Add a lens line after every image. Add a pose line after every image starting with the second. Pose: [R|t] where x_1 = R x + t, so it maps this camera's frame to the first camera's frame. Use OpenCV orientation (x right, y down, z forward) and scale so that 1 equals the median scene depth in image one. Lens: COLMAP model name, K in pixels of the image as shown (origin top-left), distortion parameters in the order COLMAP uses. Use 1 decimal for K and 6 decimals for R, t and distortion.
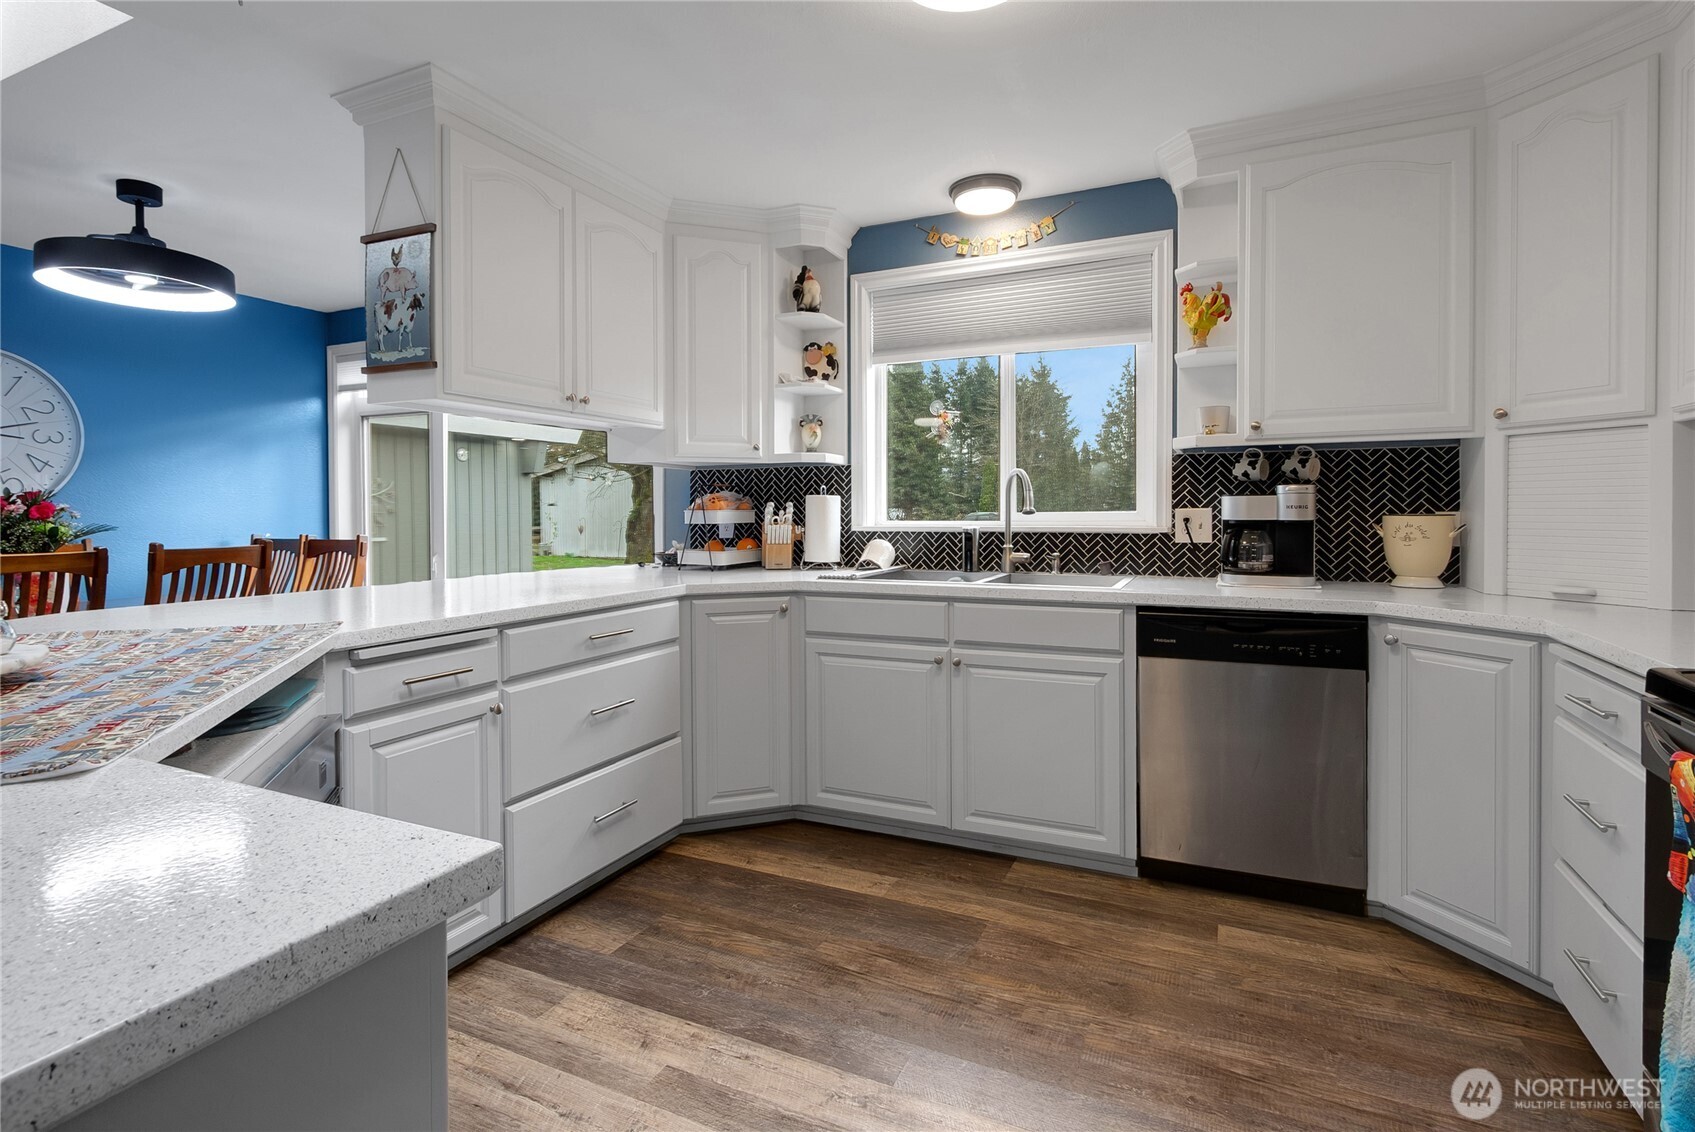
lens RADIAL K [[829.2, 0, 846.6], [0, 829.2, 523.9], [0, 0, 1]] dist [-0.003193, -0.000423]
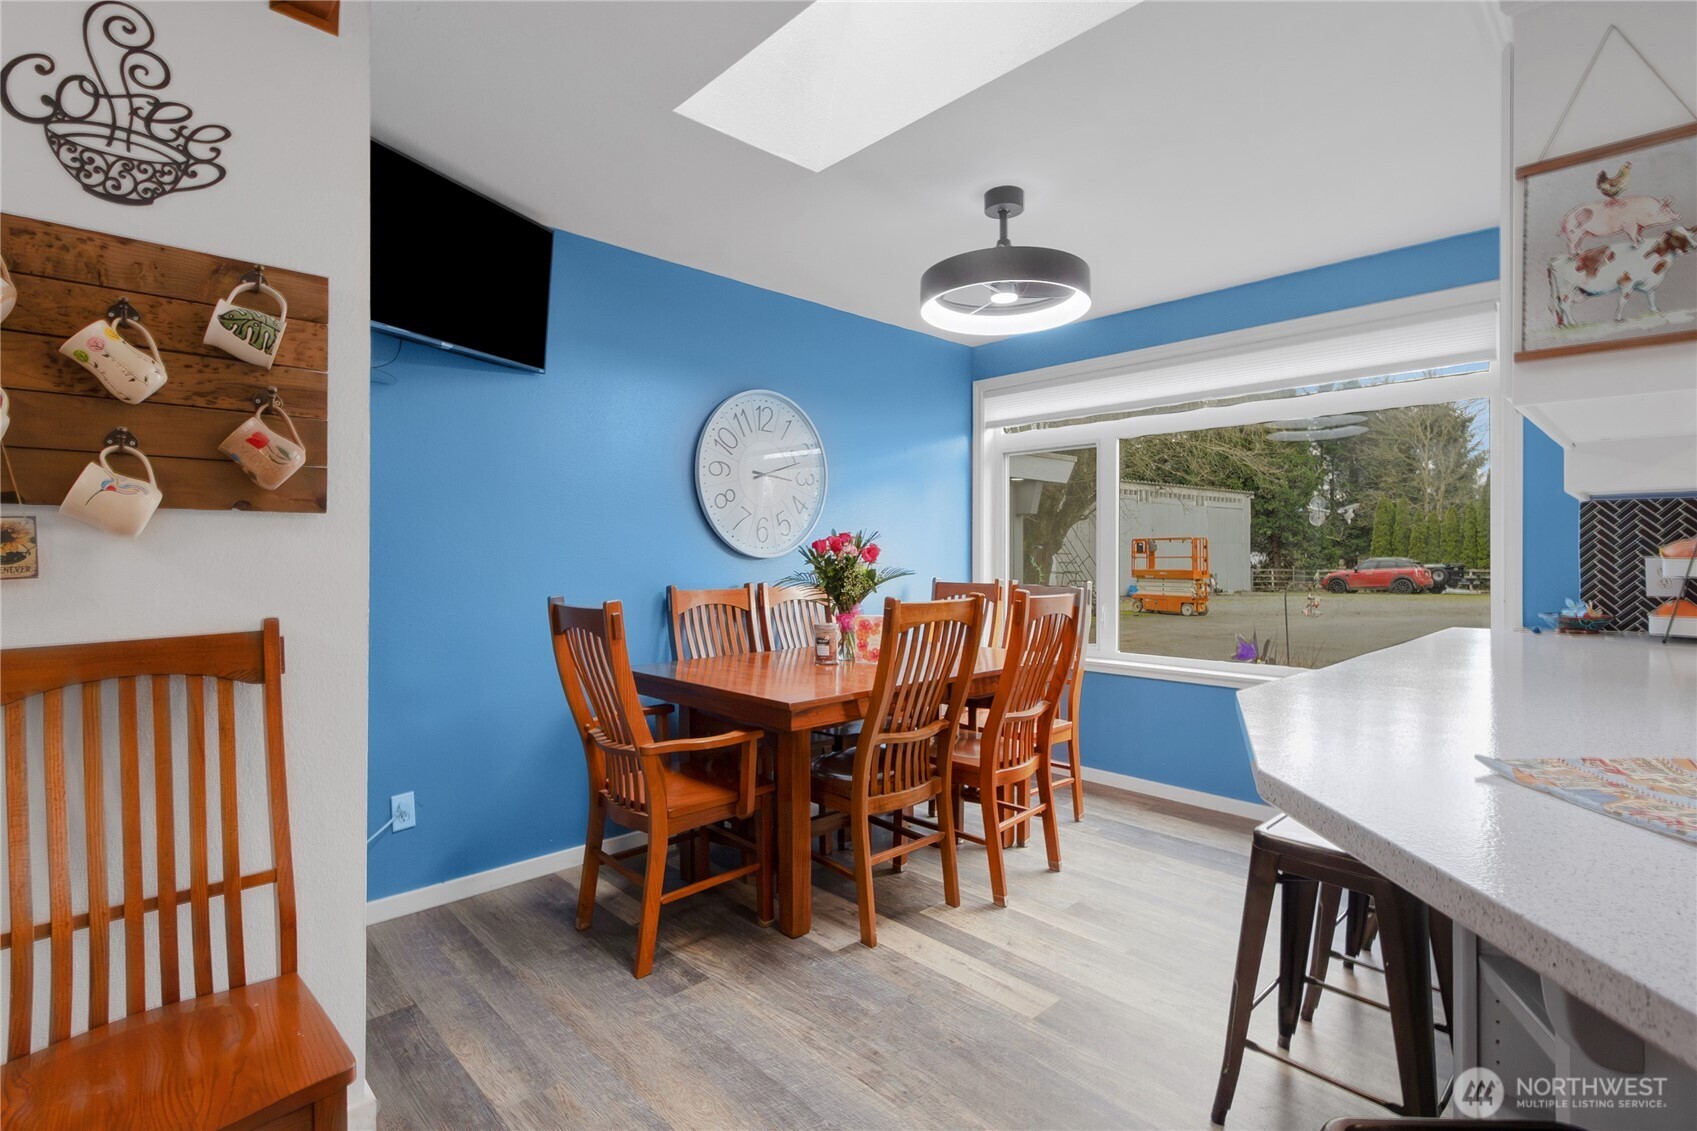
lens RADIAL K [[795.7, 0, 801.1], [0, 795.7, 547.6], [0, 0, 1]] dist [-0.003248, -0.000894]
pose [[0.921346, 0.004594, -0.388715, -0.704399], [-0.012982, 0.999736, -0.018957, -0.002845], [0.388526, 0.022512, 0.921163, 0.114922]]
